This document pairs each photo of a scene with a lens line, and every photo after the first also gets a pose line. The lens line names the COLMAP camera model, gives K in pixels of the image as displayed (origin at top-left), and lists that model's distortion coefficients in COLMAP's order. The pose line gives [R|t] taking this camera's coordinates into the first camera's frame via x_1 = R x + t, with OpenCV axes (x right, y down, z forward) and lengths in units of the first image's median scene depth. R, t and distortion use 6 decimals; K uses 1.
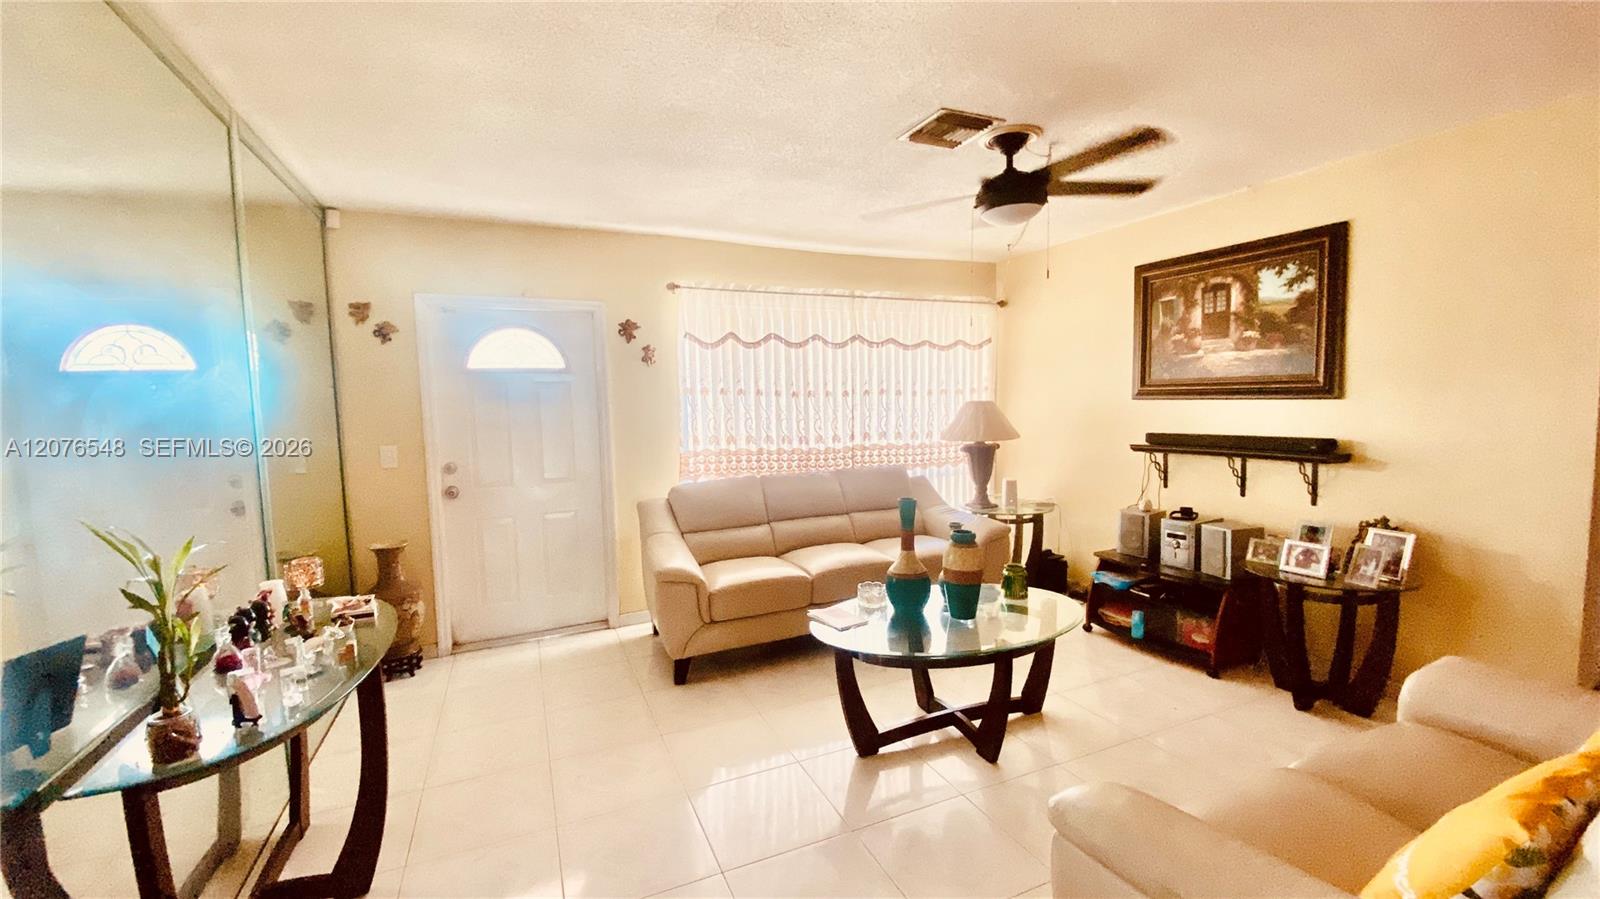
lens RADIAL K [[636.8, 0, 800.0], [0, 636.8, 449.5], [0, 0, 1]] dist [0.000003, -0.000049]
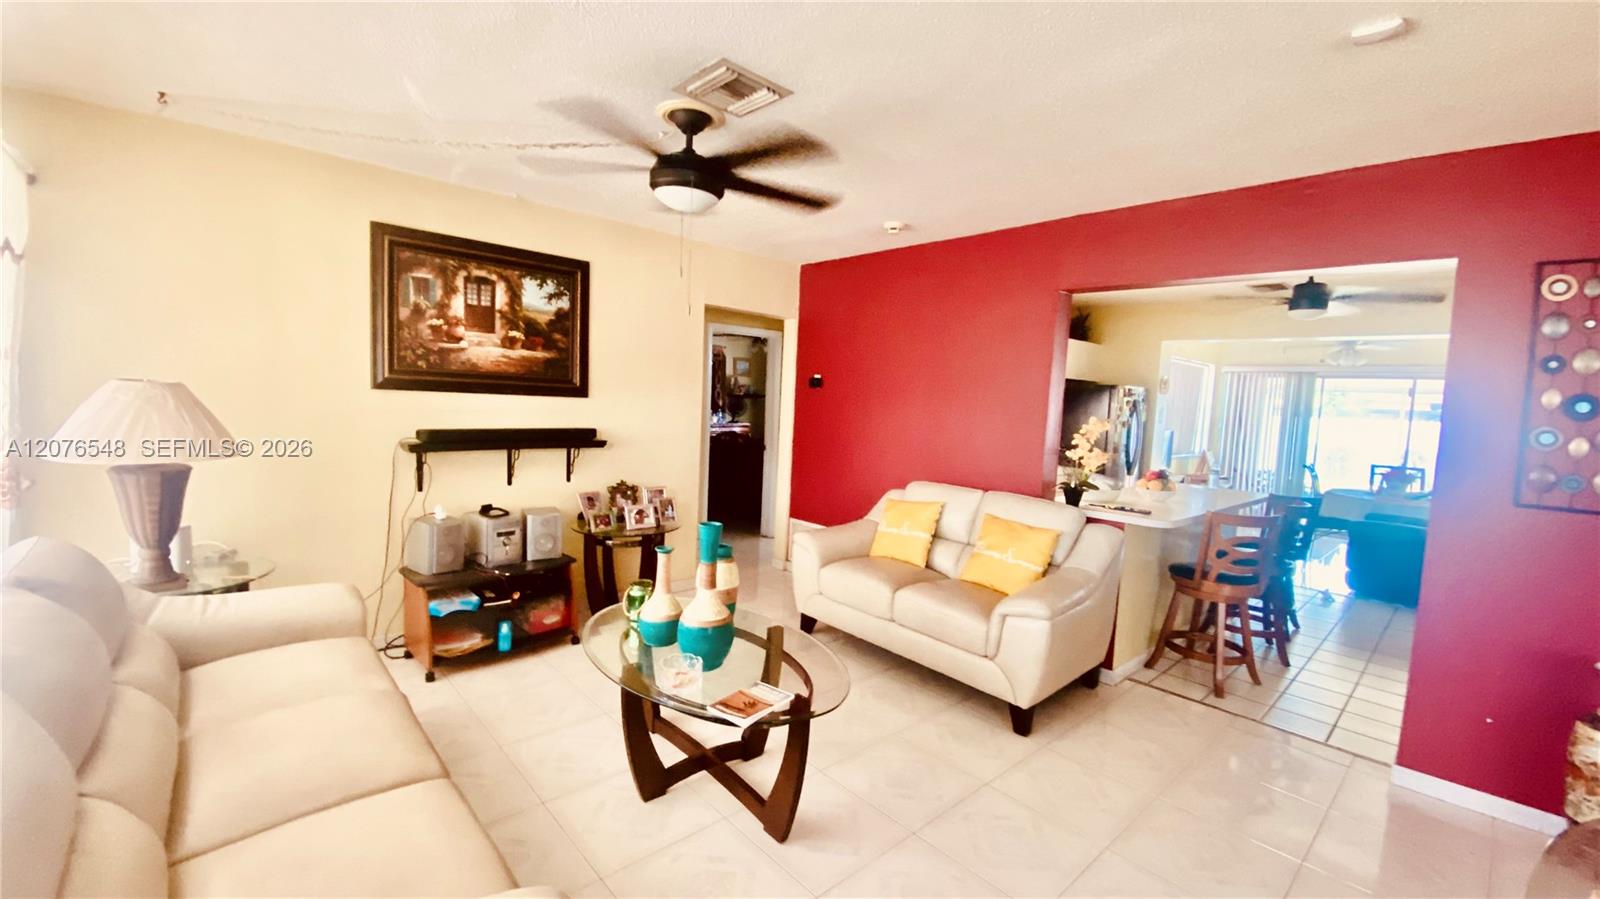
lens RADIAL K [[636.8, 0, 800.0], [0, 636.8, 449.5], [0, 0, 1]] dist [0.000003, -0.000049]
pose [[-0.311344, -0.067222, 0.947917, -0.467304], [0.042275, 0.995528, 0.084483, -0.056275], [-0.949357, 0.066377, -0.307109, 0.866357]]
